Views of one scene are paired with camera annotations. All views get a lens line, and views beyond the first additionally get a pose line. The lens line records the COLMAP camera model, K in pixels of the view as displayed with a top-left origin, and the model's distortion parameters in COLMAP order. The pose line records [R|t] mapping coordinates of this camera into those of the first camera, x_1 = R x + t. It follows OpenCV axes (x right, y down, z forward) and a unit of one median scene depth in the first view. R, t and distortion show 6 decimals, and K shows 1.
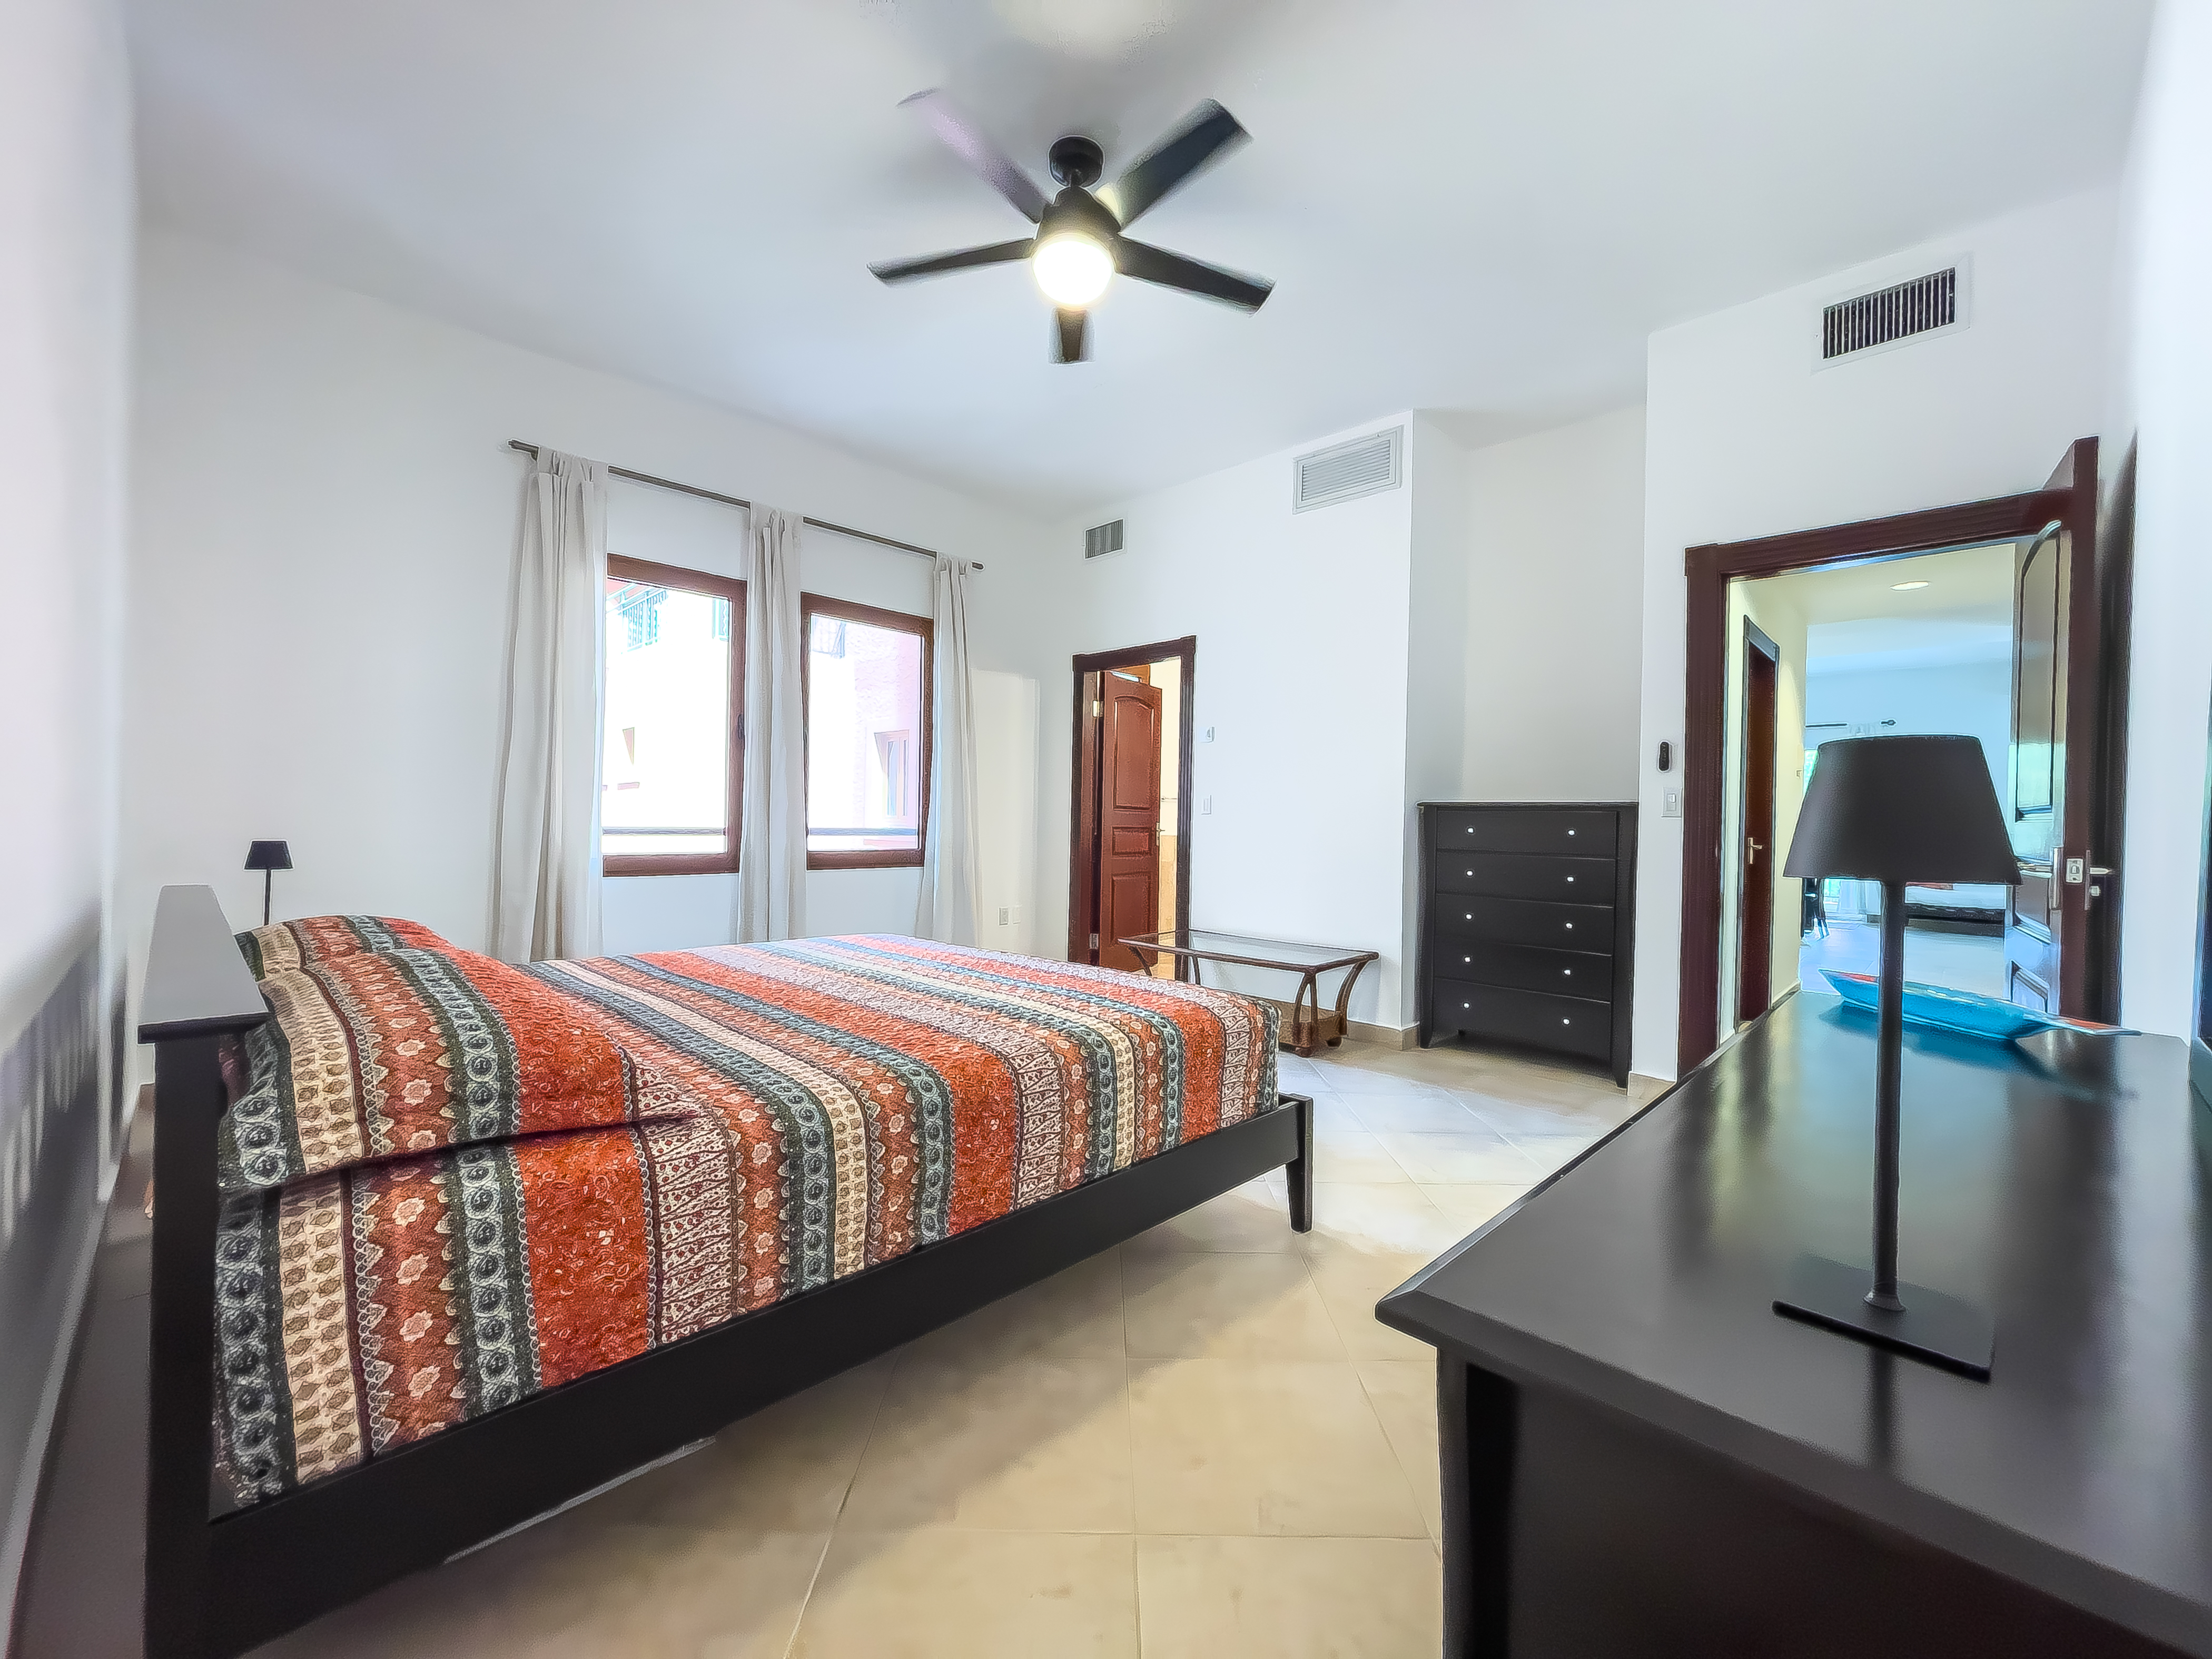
lens RADIAL K [[903.2, 0, 1115.0], [0, 903.2, 814.3], [0, 0, 1]] dist [0.005127, -0.000392]
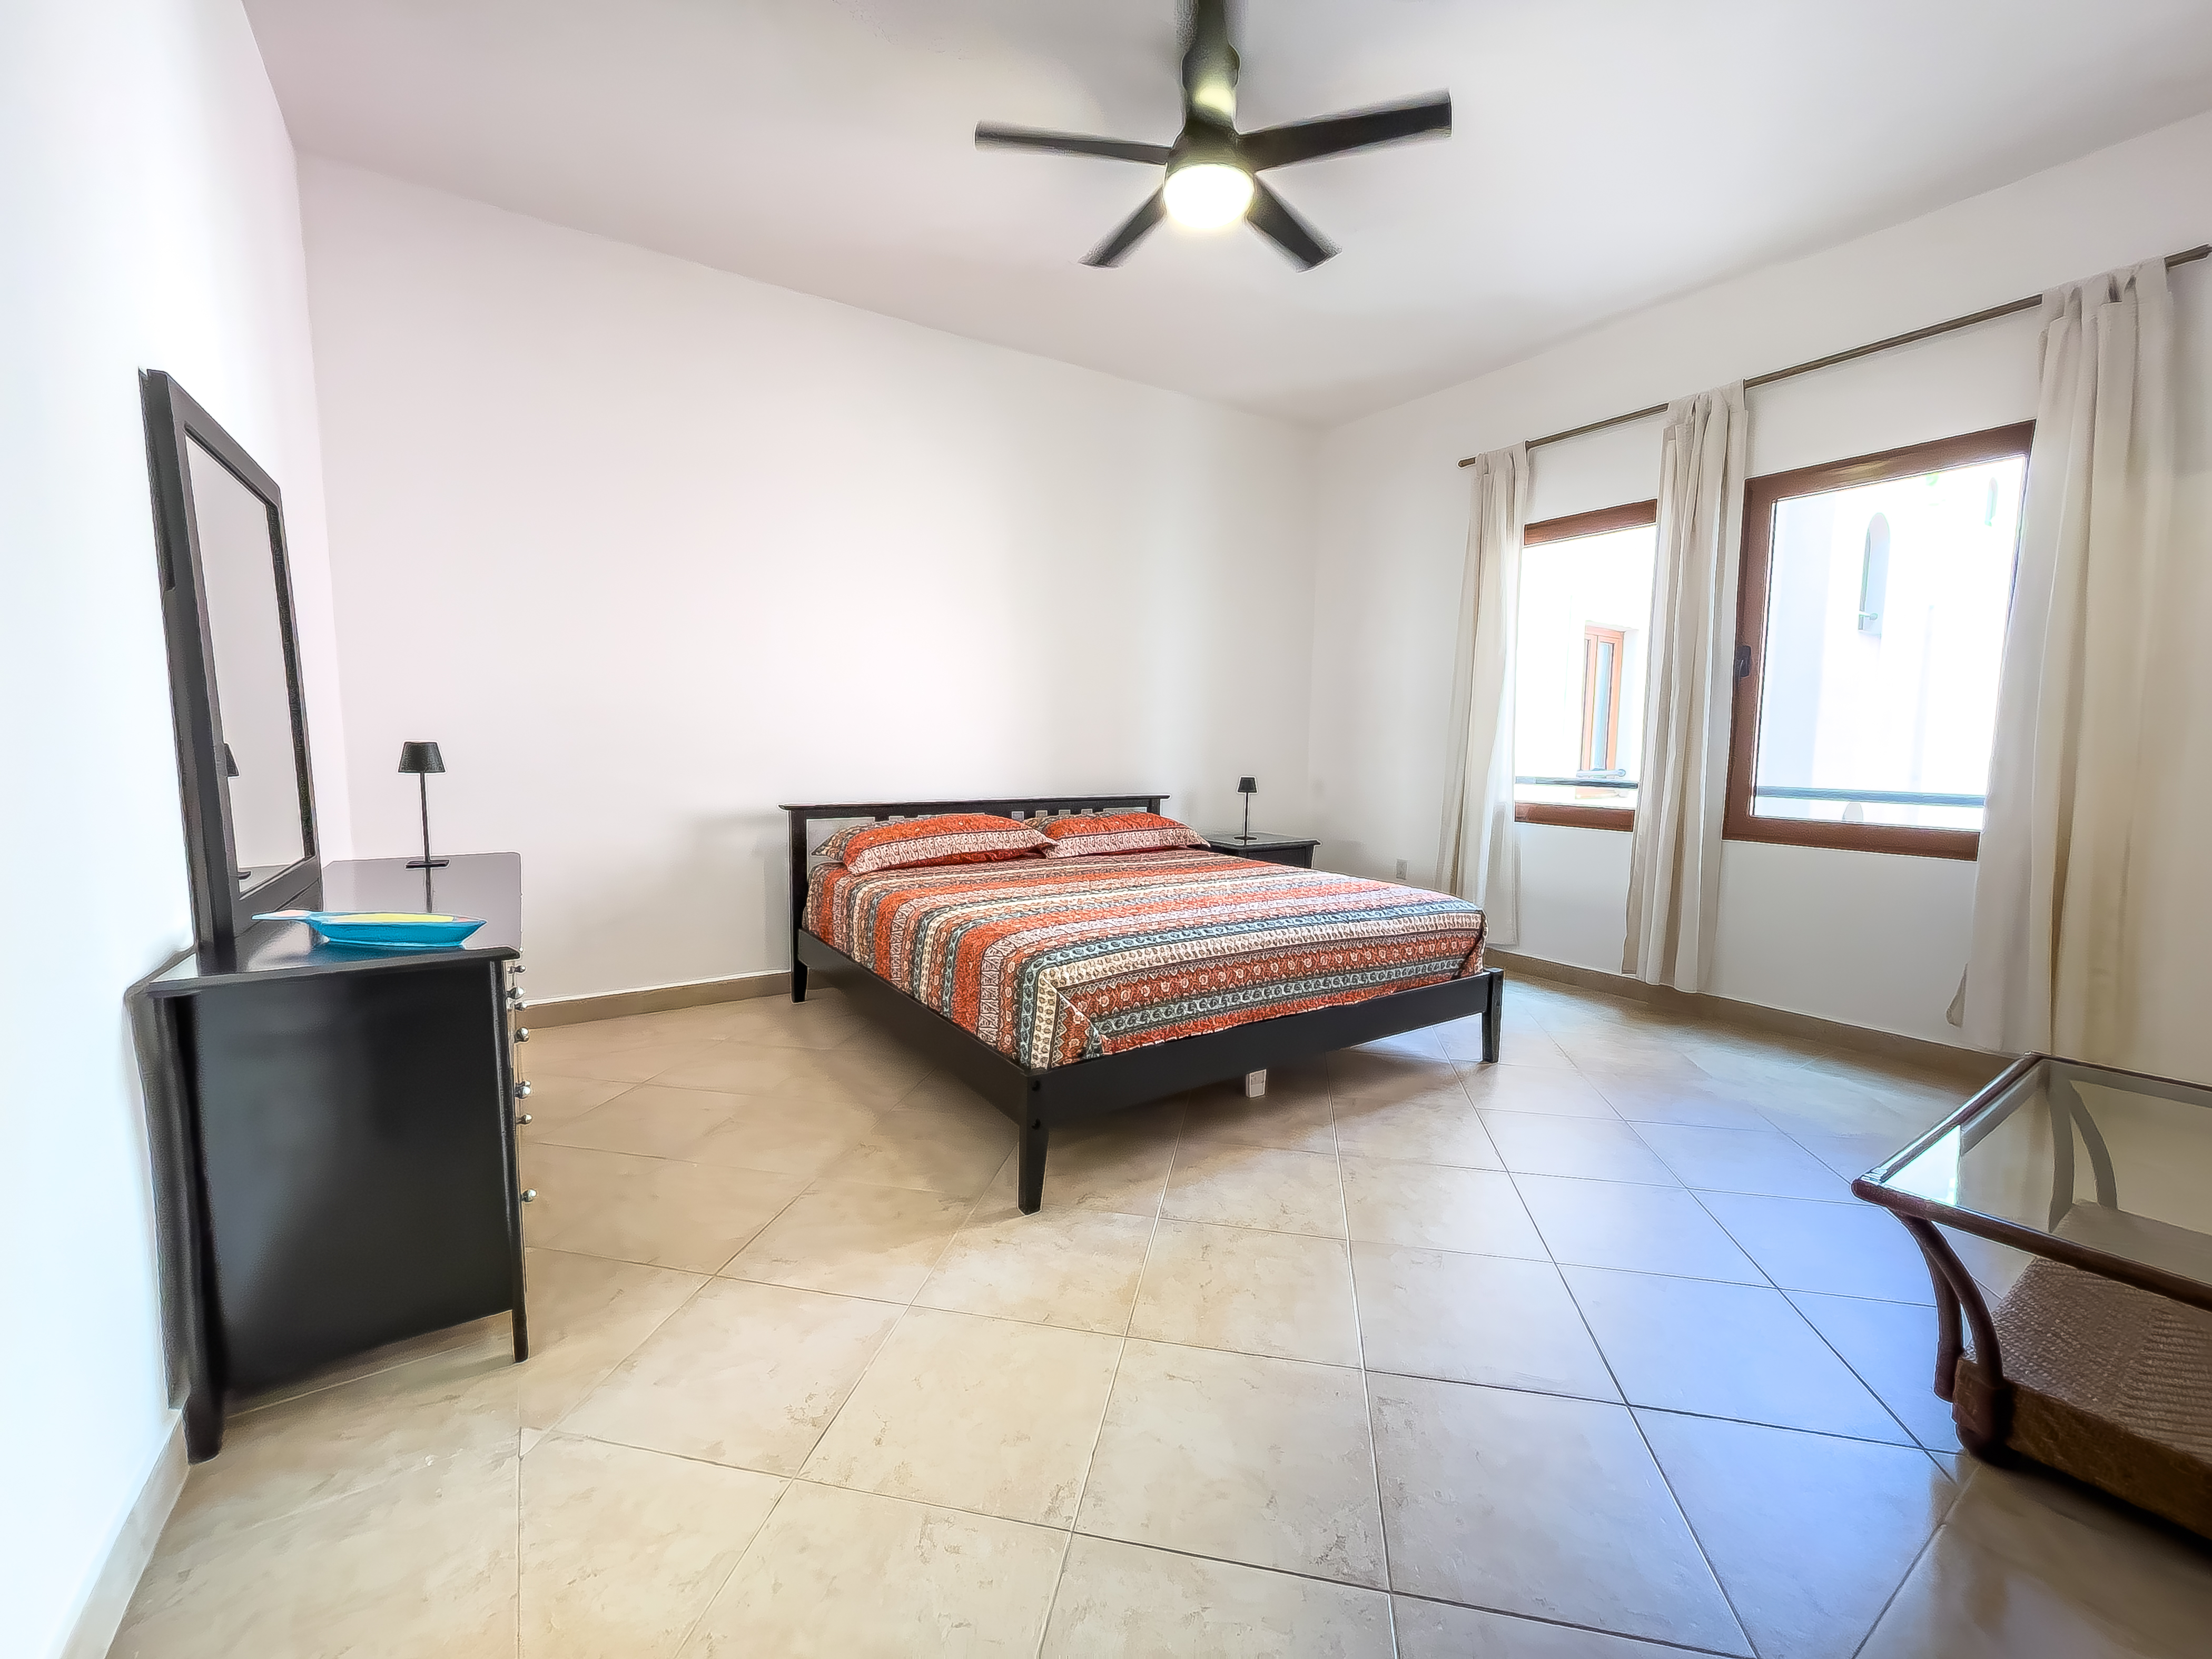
lens RADIAL K [[903.2, 0, 1106.8], [0, 903.2, 829.1], [0, 0, 1]] dist [0.005127, -0.000392]
pose [[-0.196696, 0.076155, -0.977502, 0.626483], [-0.012934, 0.996691, 0.080252, -0.004075], [0.980379, 0.028429, -0.195060, 0.727283]]
